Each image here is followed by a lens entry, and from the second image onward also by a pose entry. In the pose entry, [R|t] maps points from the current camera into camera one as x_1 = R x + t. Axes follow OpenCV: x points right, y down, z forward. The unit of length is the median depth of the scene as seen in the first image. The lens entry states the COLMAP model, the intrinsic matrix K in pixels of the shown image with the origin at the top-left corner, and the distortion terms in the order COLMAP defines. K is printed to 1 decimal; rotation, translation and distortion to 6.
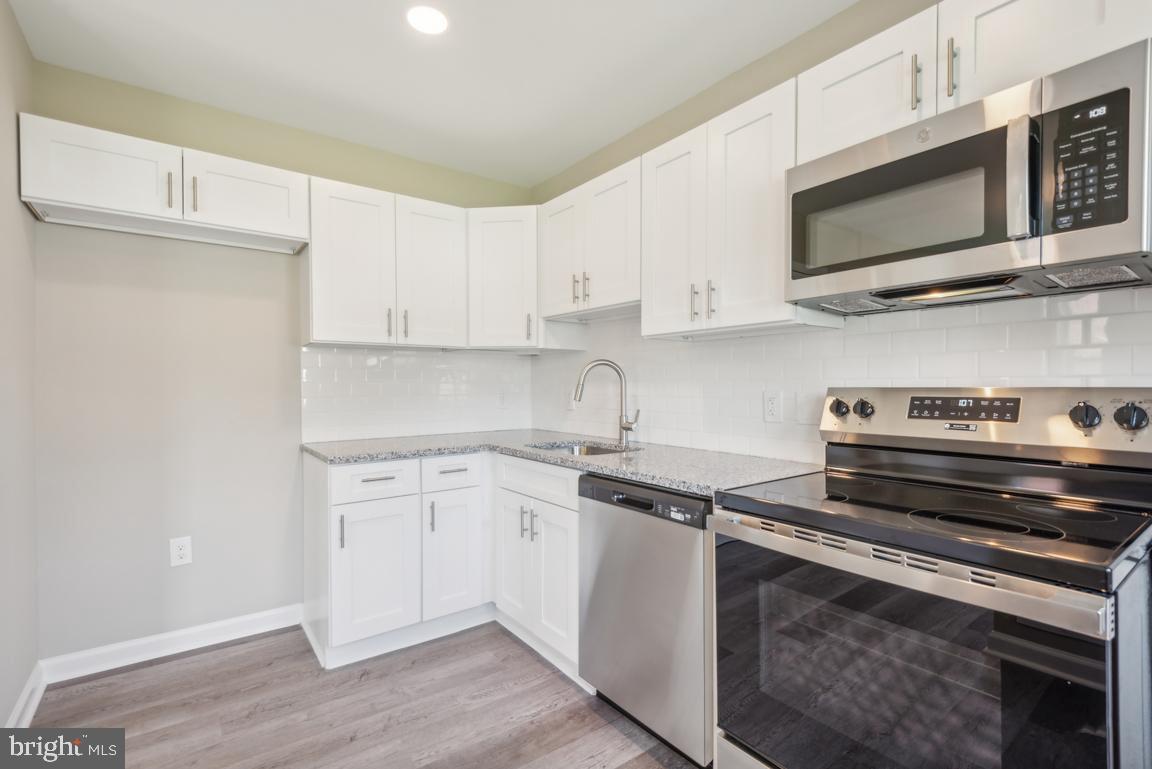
lens RADIAL K [[524.7, 0, 568.1], [0, 524.7, 386.9], [0, 0, 1]] dist [0.004804, -0.002419]
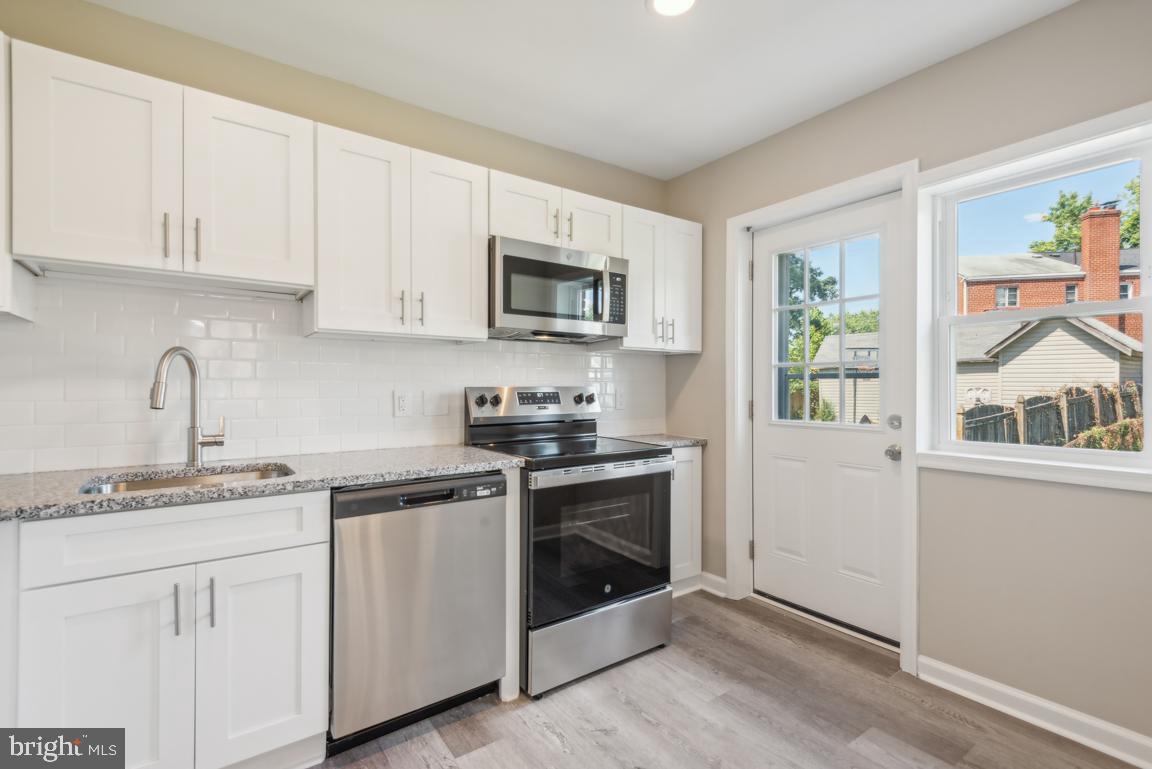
lens RADIAL K [[524.7, 0, 577.2], [0, 524.7, 383.1], [0, 0, 1]] dist [0.004804, -0.002419]
pose [[0.001763, 0.004521, 0.999988, -0.985833], [0.000527, 0.999990, -0.004522, -0.003076], [-0.999998, 0.000535, 0.001761, 0.761747]]
